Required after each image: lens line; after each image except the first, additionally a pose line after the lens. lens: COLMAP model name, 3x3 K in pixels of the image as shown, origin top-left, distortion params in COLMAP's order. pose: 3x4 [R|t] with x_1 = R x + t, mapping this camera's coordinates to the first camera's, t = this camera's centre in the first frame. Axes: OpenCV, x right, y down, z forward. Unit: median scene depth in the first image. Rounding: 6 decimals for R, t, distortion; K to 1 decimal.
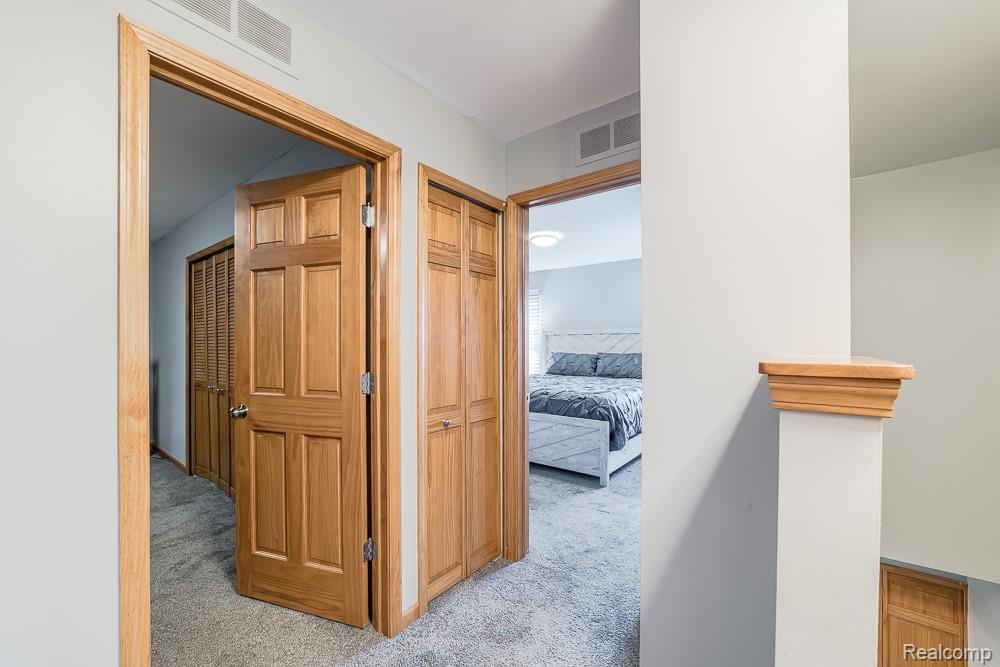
lens RADIAL K [[388.1, 0, 502.2], [0, 388.1, 338.1], [0, 0, 1]] dist [-0.011791, 0.001860]
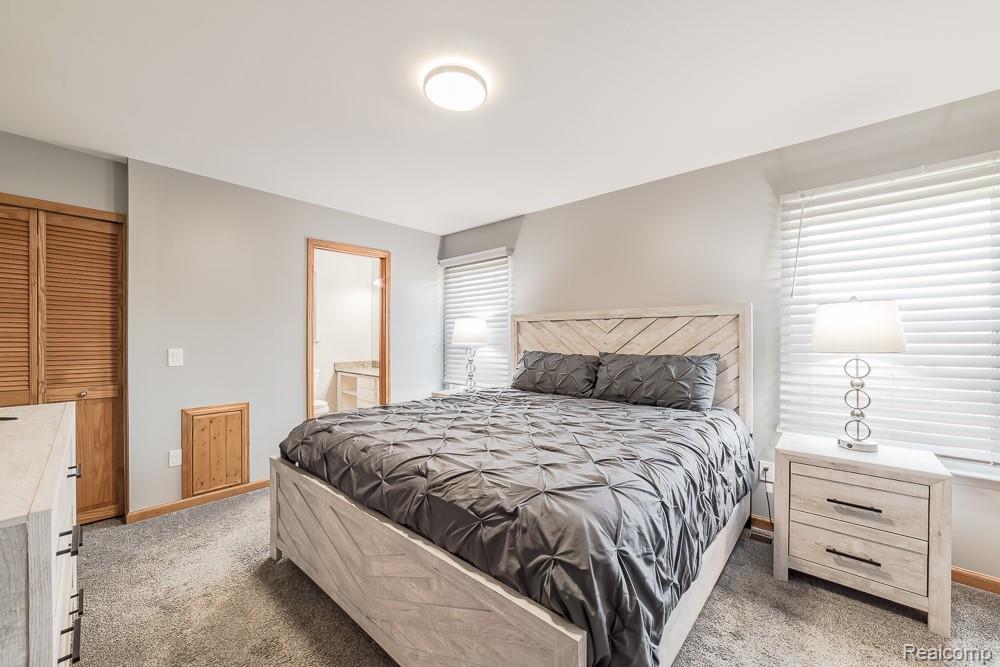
lens RADIAL K [[388.1, 0, 503.2], [0, 388.1, 334.3], [0, 0, 1]] dist [-0.011791, 0.001860]
pose [[0.998410, 0.001539, -0.056341, 0.146240], [-0.001173, 0.999978, 0.006528, 0.008333], [0.056350, -0.006452, 0.998390, 0.461041]]
